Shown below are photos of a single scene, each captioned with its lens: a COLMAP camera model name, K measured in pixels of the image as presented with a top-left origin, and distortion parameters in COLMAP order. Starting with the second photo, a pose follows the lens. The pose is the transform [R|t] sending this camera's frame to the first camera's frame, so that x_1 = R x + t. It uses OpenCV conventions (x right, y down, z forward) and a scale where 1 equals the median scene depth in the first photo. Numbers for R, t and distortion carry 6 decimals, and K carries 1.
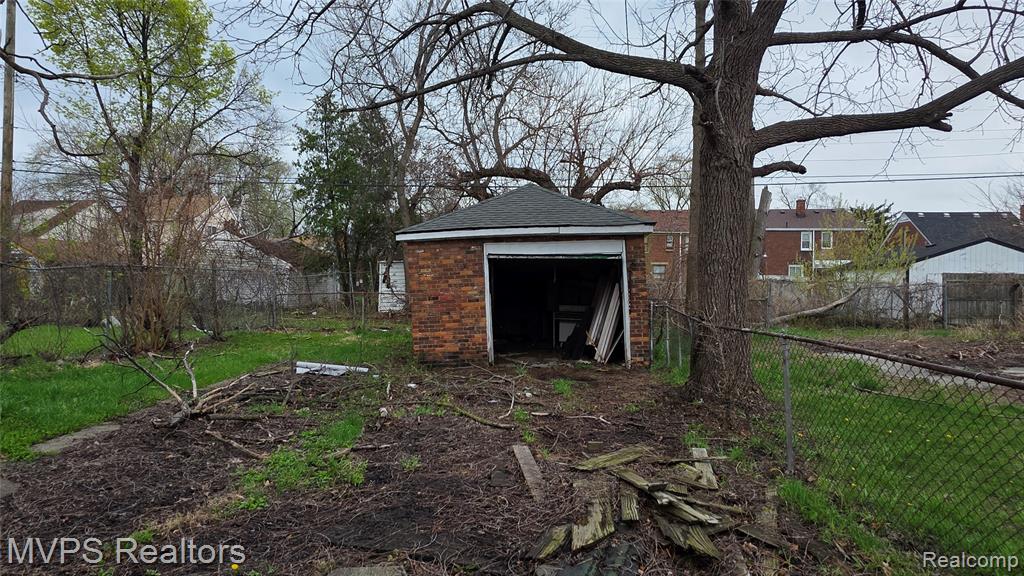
lens RADIAL K [[607.0, 0, 512.0], [0, 607.0, 288.0], [0, 0, 1]] dist [-0.000618, -0.000033]
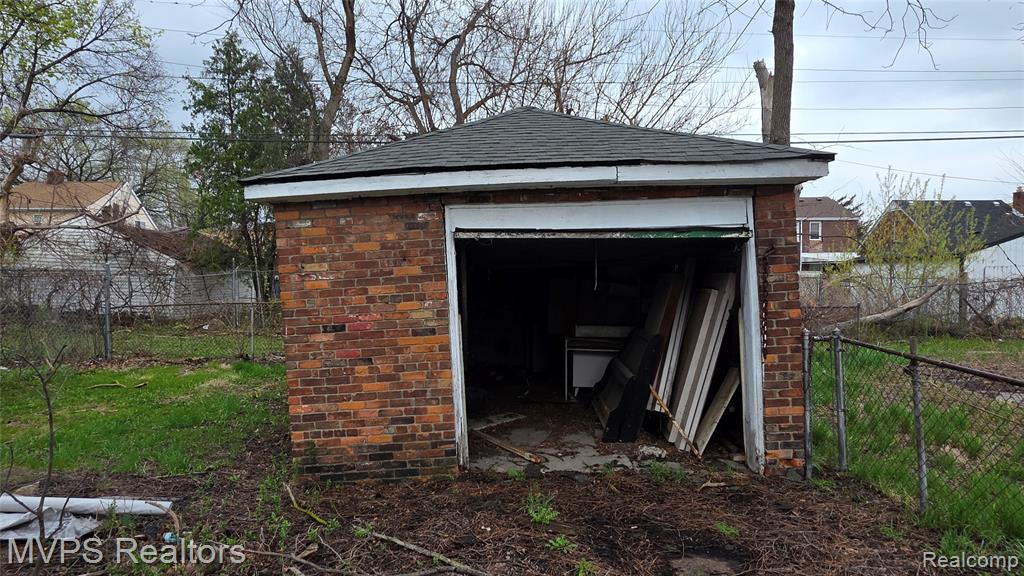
lens RADIAL K [[607.0, 0, 512.0], [0, 607.0, 288.0], [0, 0, 1]] dist [-0.000618, -0.000033]
pose [[0.996927, -0.010210, 0.077672, -0.032238], [0.009696, 0.999929, 0.006986, -0.014757], [-0.077738, -0.006212, 0.996954, 0.536080]]
